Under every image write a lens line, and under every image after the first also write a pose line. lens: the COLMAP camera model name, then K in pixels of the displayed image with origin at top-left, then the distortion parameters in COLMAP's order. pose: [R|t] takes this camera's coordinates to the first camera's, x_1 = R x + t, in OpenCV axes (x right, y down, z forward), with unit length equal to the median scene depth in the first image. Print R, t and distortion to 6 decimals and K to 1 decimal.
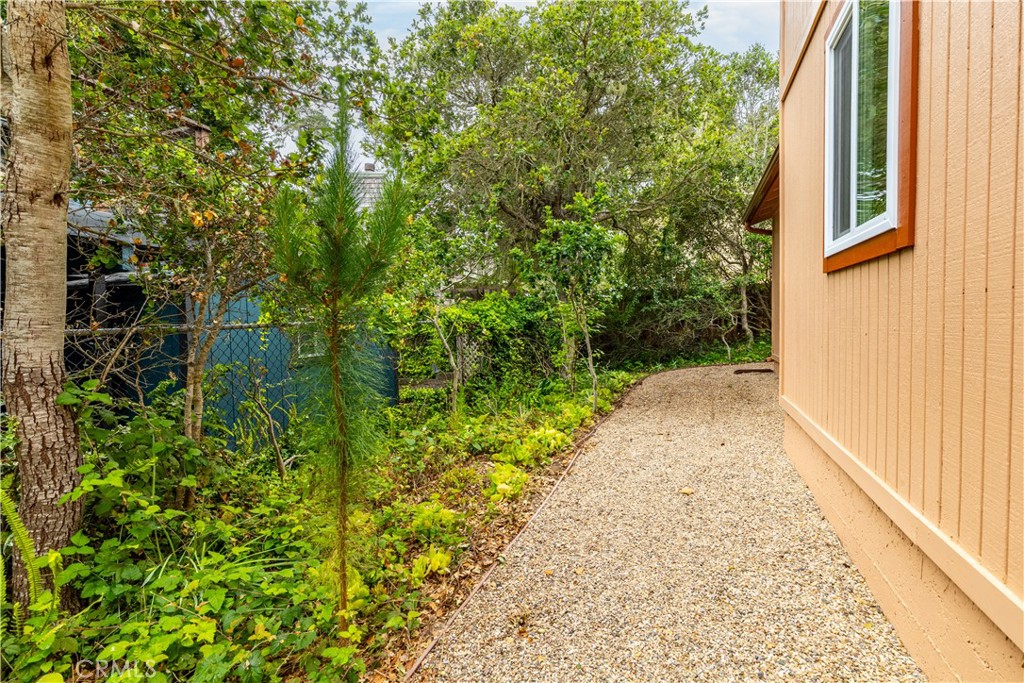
lens RADIAL K [[473.8, 0, 512.0], [0, 473.8, 341.5], [0, 0, 1]] dist [0.016519, 0.000195]
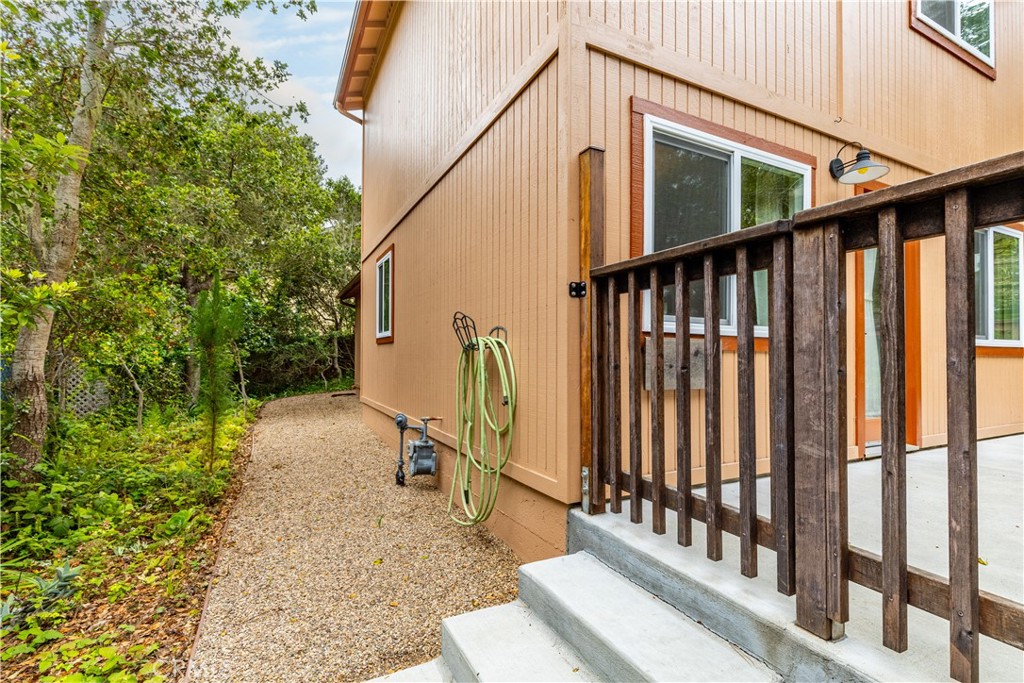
lens RADIAL K [[473.8, 0, 512.0], [0, 473.8, 341.5], [0, 0, 1]] dist [0.016519, 0.000195]
pose [[0.676281, 0.051349, 0.734852, -0.209761], [0.014522, 0.996444, -0.082993, 0.021420], [-0.736500, 0.066798, 0.673131, -0.358063]]
